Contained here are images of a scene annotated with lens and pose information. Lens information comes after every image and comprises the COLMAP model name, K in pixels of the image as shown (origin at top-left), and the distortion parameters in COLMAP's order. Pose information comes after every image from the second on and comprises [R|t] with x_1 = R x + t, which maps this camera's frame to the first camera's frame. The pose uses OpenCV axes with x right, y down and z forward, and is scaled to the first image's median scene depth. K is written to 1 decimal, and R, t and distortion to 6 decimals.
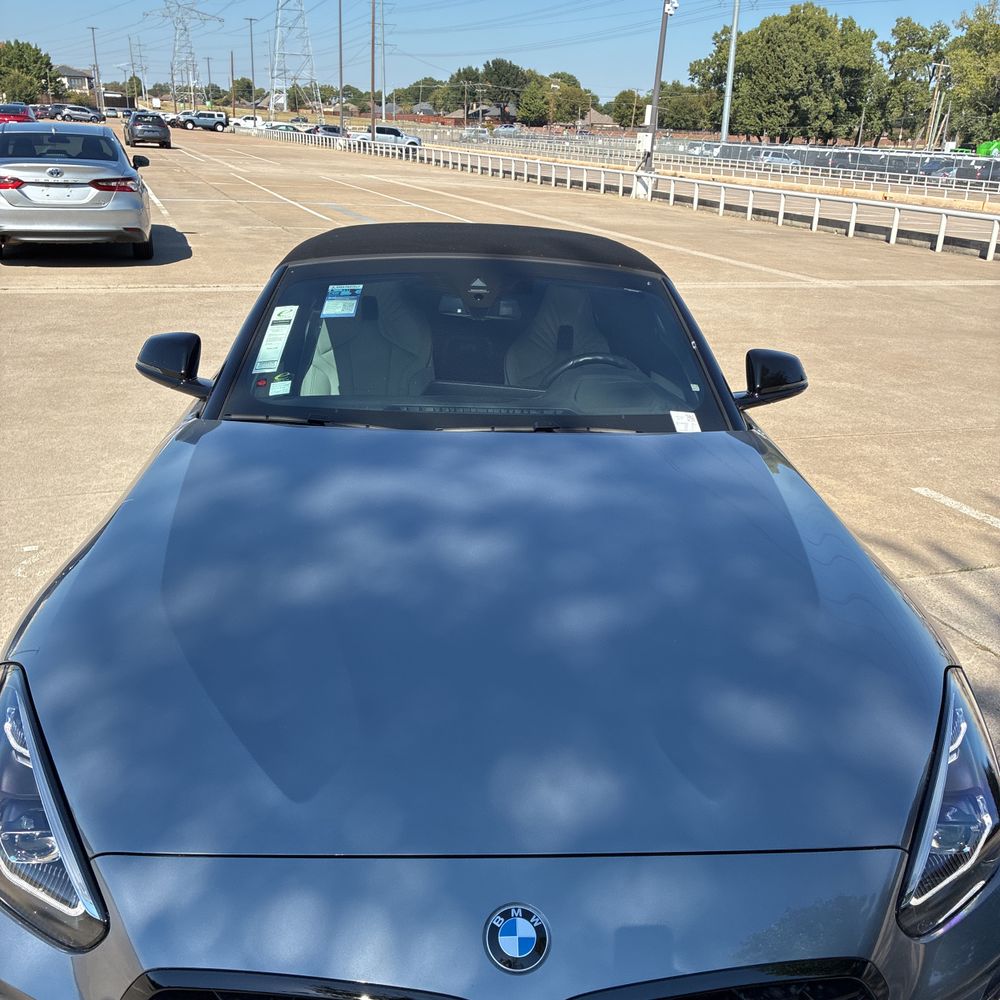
lens RADIAL K [[1023.8, 0, 485.7], [0, 1023.8, 522.2], [0, 0, 1]] dist [0.022735, 0.000000]
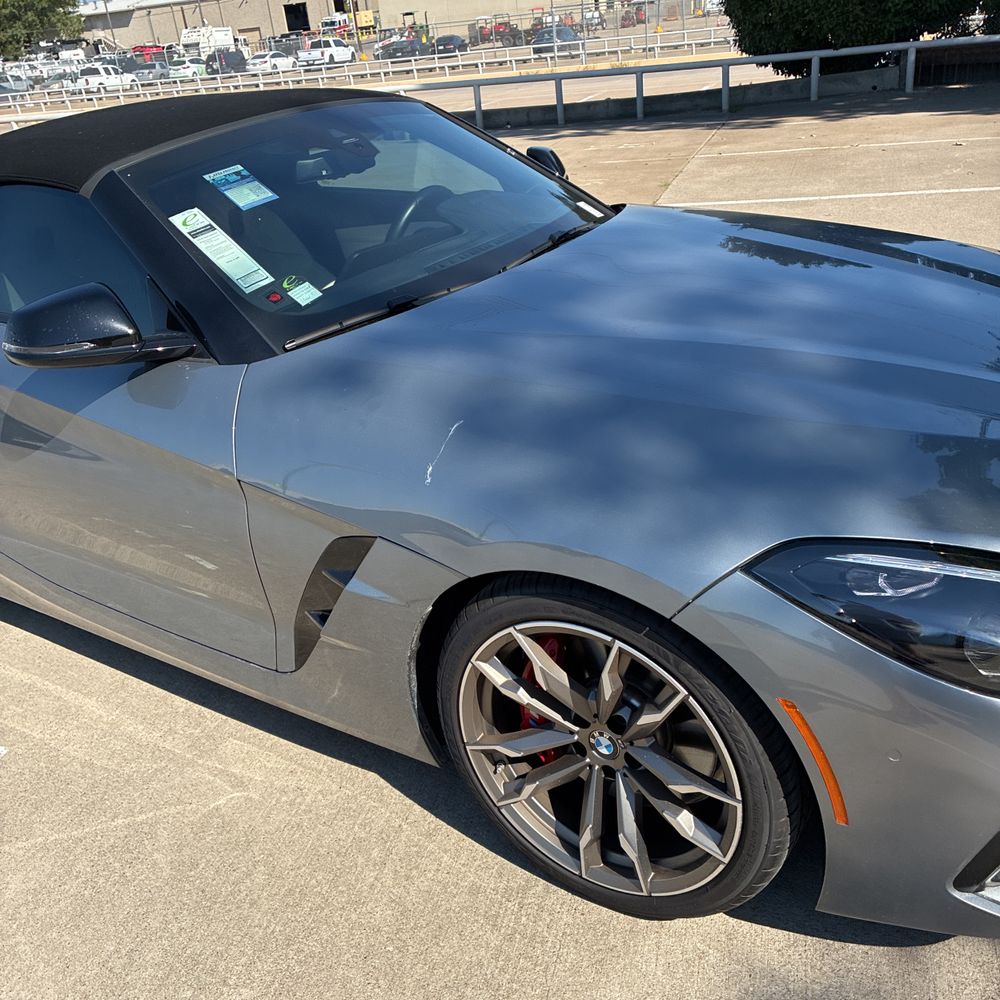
lens RADIAL K [[1023.8, 0, 480.3], [0, 1023.8, 500.6], [0, 0, 1]] dist [0.022735, 0.000000]
pose [[0.601102, -0.435059, 0.670373, -0.658870], [0.401341, 0.889720, 0.217541, -0.098519], [-0.691088, 0.138283, 0.709419, 0.342111]]
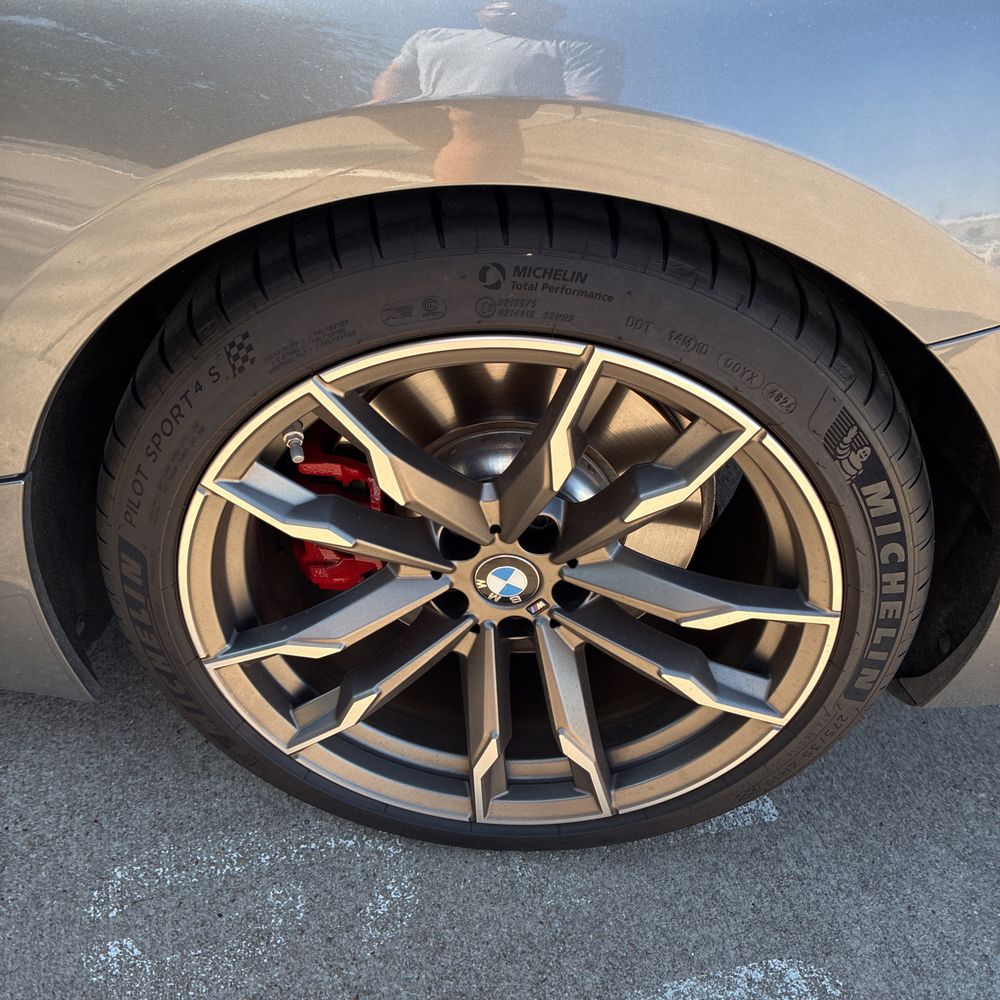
lens RADIAL K [[1023.8, 0, 485.2], [0, 1023.8, 484.9], [0, 0, 1]] dist [0.022735, 0.000000]
pose [[0.122593, -0.648861, 0.750966, -0.486464], [0.373075, 0.731306, 0.570970, -0.007532], [-0.919666, 0.210170, 0.331727, 0.631295]]
